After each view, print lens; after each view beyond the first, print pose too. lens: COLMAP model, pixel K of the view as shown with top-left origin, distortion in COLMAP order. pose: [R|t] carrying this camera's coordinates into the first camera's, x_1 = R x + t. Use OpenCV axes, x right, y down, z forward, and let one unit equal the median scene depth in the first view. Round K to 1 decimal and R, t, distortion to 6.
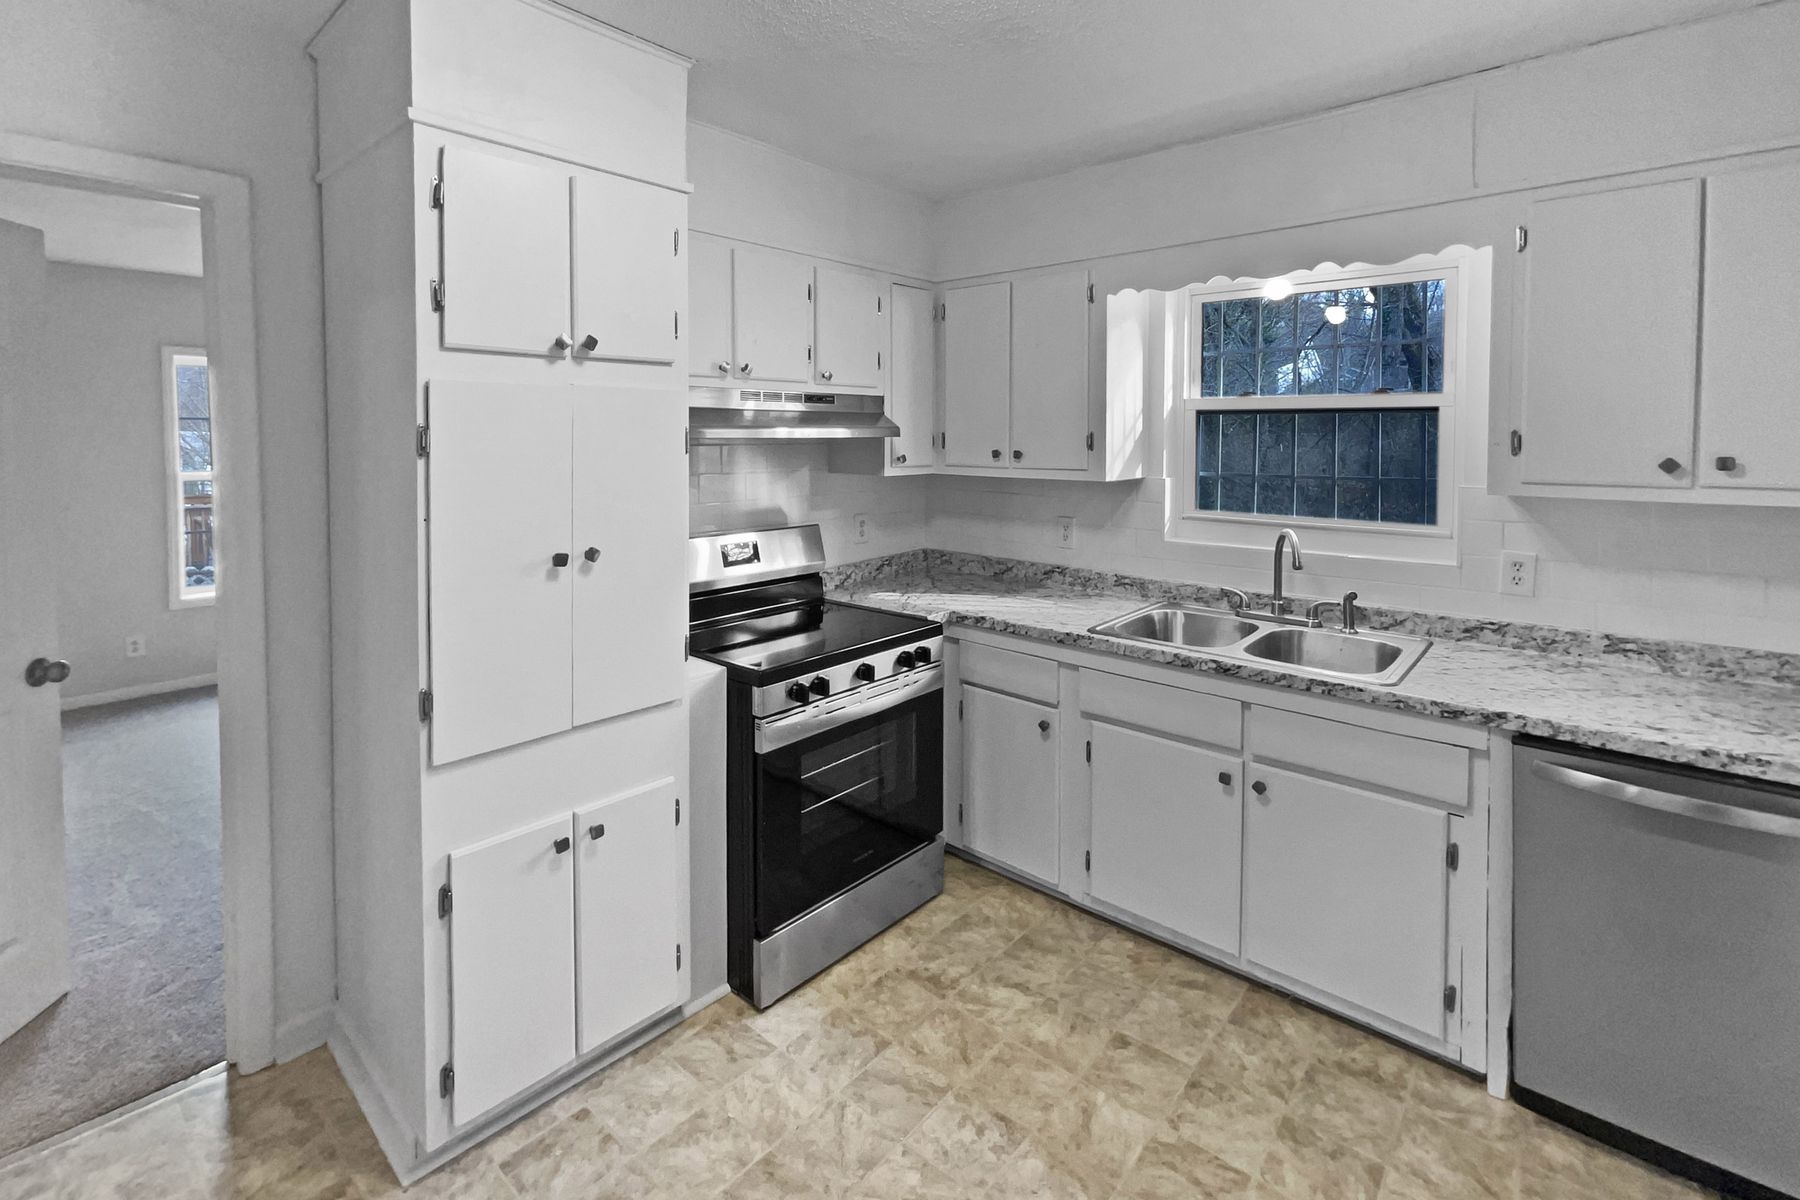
lens RADIAL K [[808.3, 0, 900.9], [0, 808.3, 456.2], [0, 0, 1]] dist [-0.023801, 0.015041]
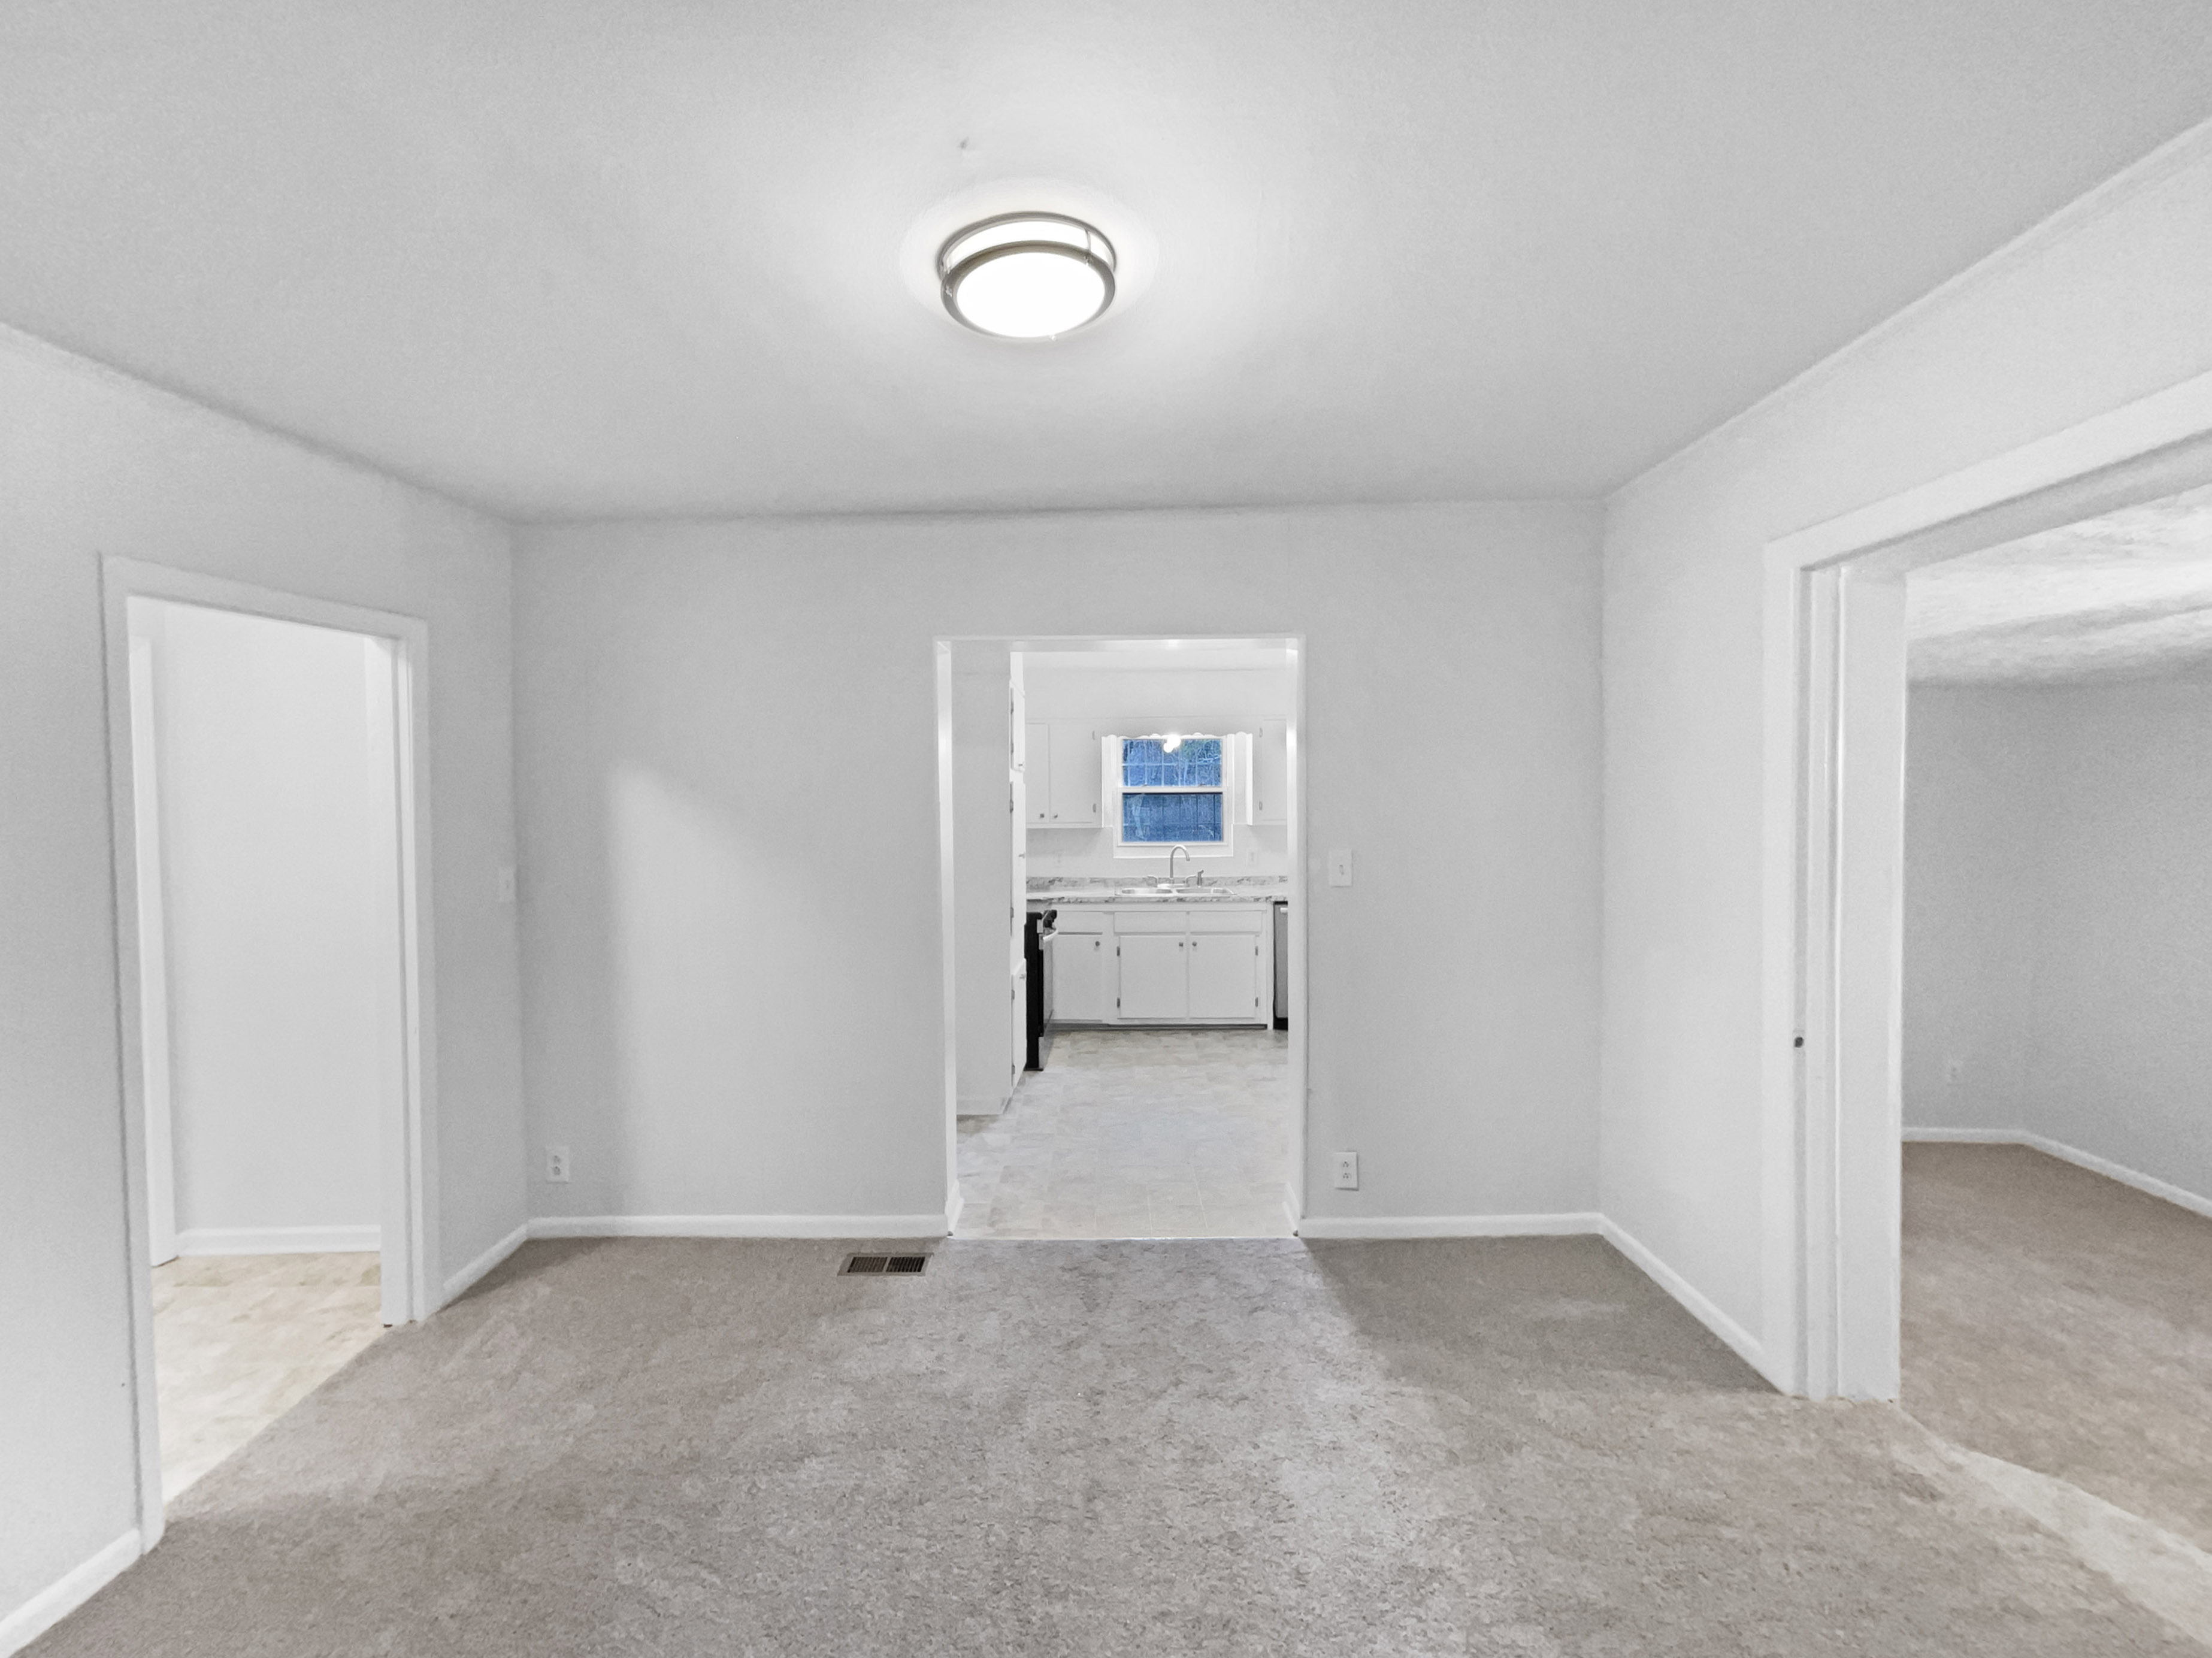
lens RADIAL K [[975.4, 0, 1106.0], [0, 975.4, 829.0], [0, 0, 1]] dist [0.000715, 0.000449]
pose [[0.746949, -0.027685, 0.664305, -1.730237], [0.034173, 0.999411, 0.003227, 0.032689], [-0.664003, 0.020290, 0.747455, -1.074391]]
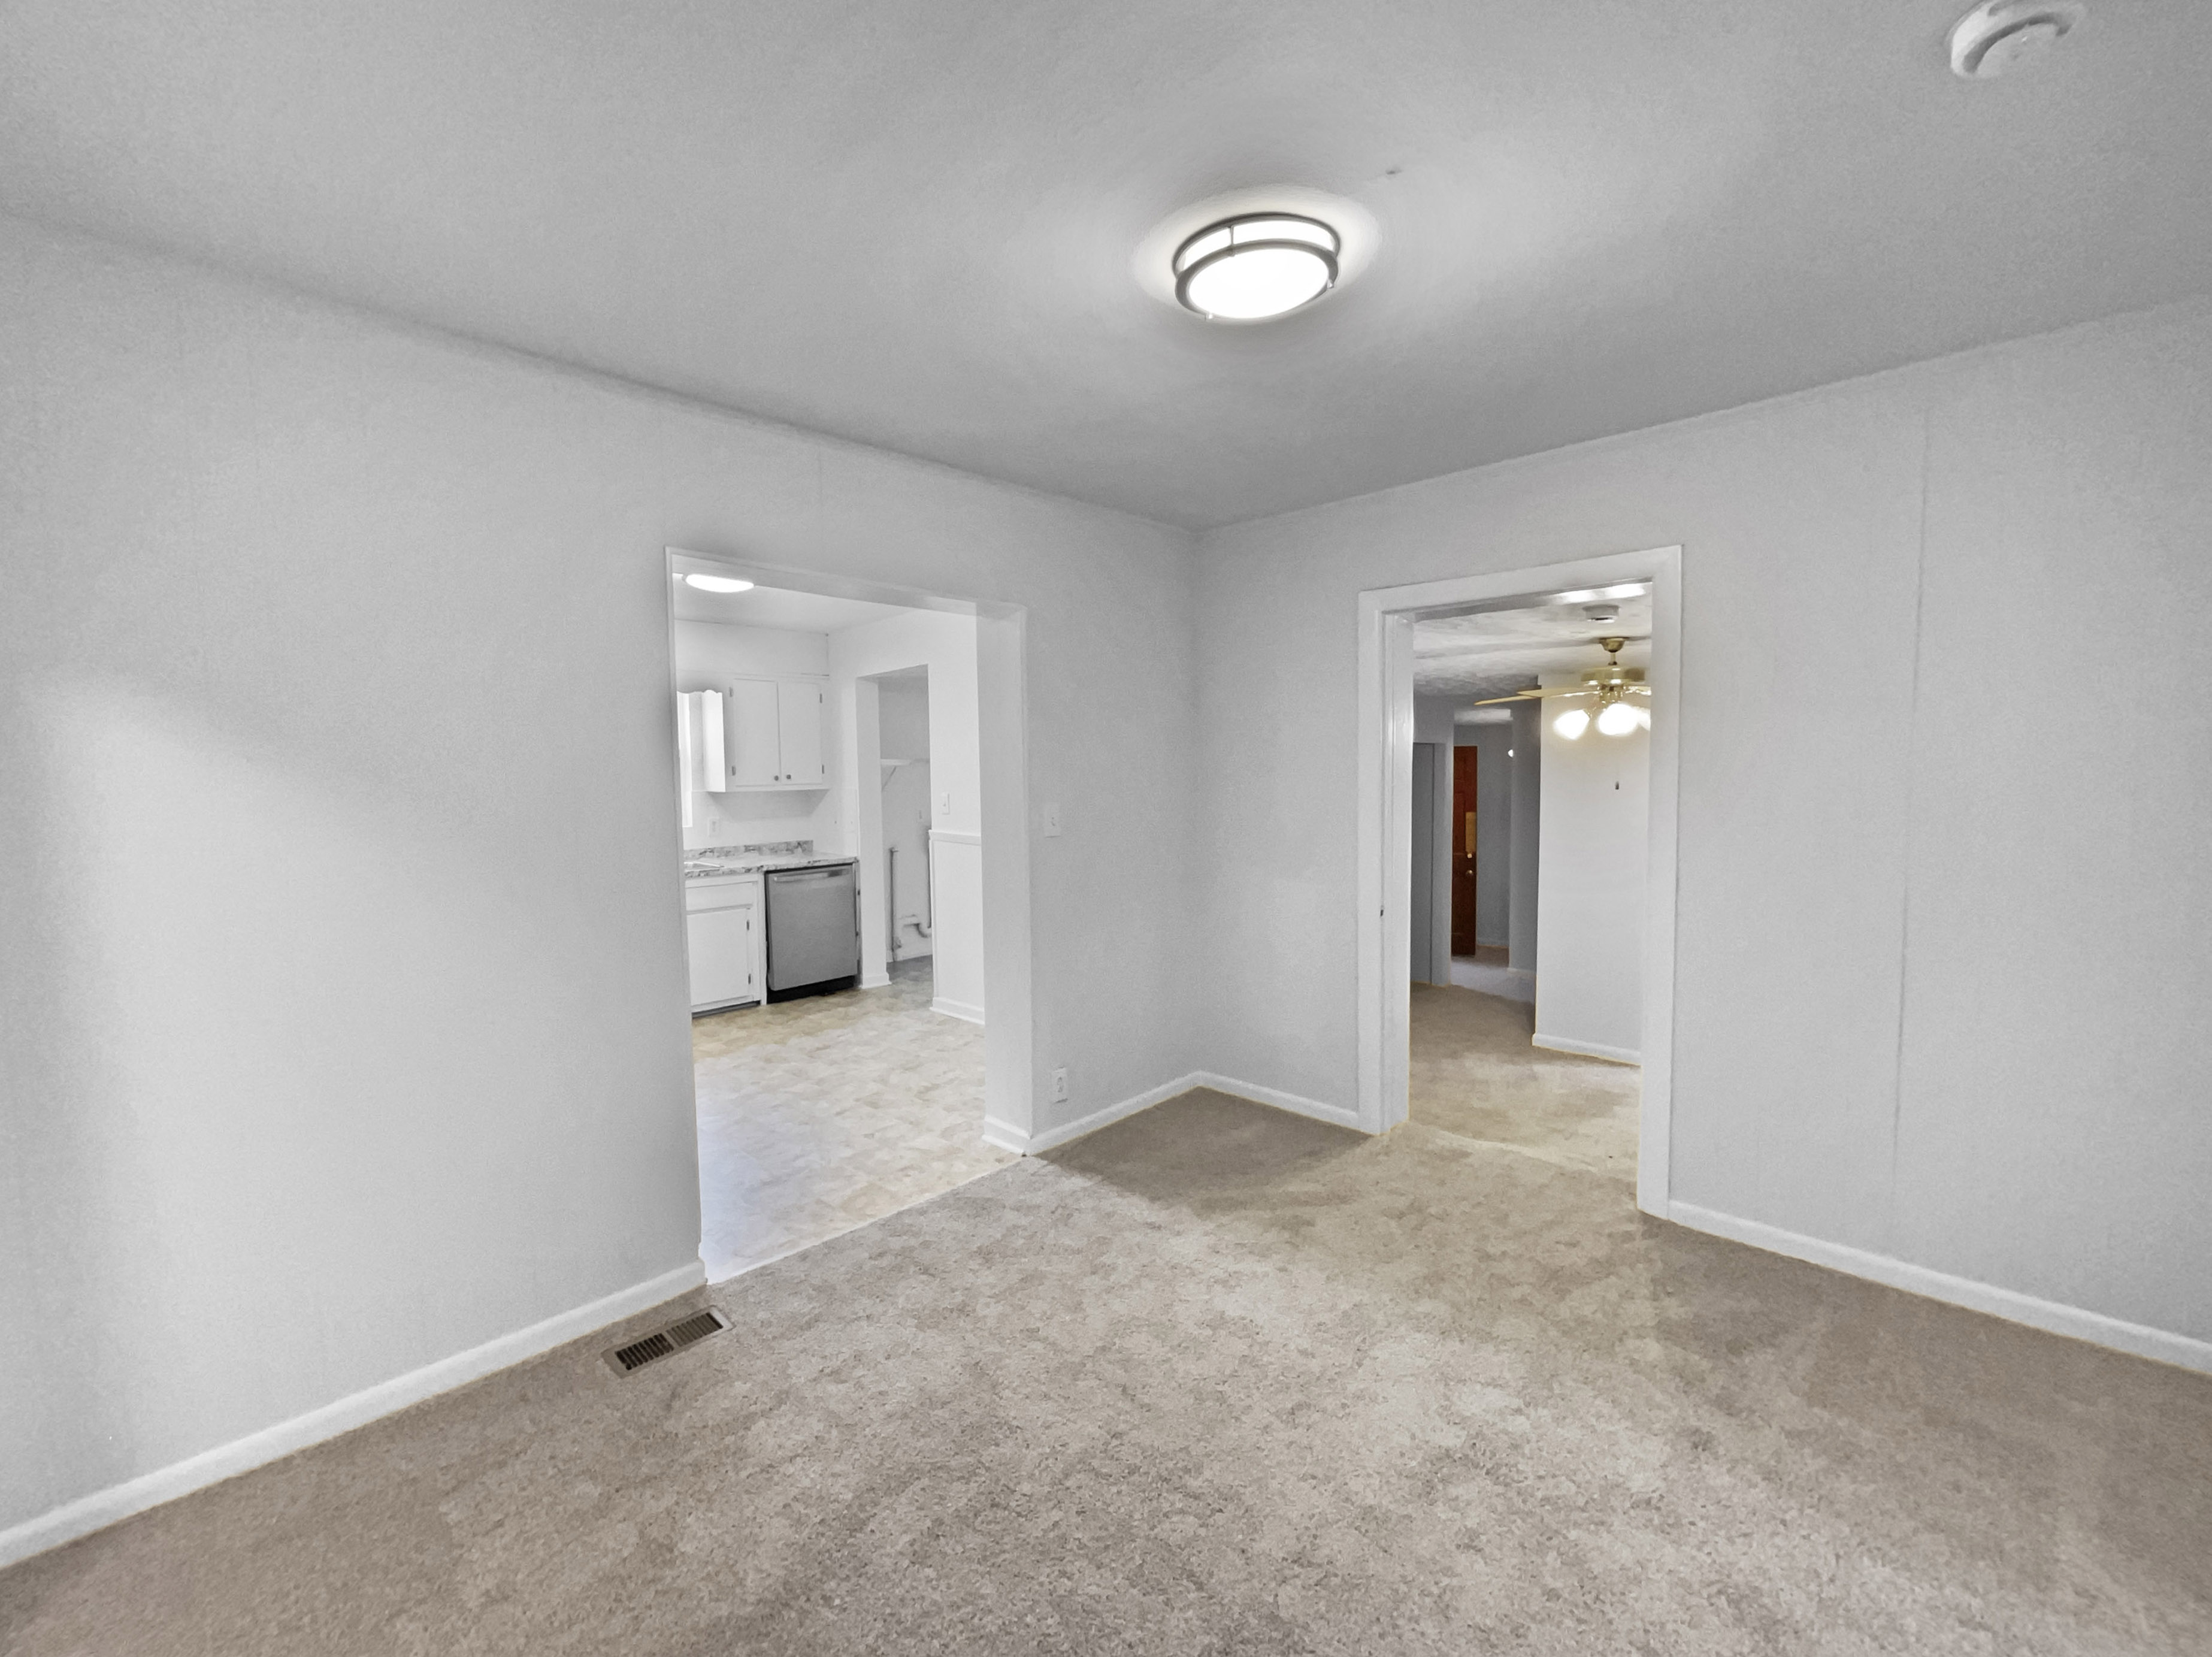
lens RADIAL K [[929.3, 0, 1163.7], [0, 929.3, 834.7], [0, 0, 1]] dist [0.000148, 0.000430]
pose [[-0.003825, -0.071474, 0.997435, -2.079022], [0.041849, 0.996557, 0.071572, 0.029455], [-0.999117, 0.042015, -0.000820, -0.349247]]
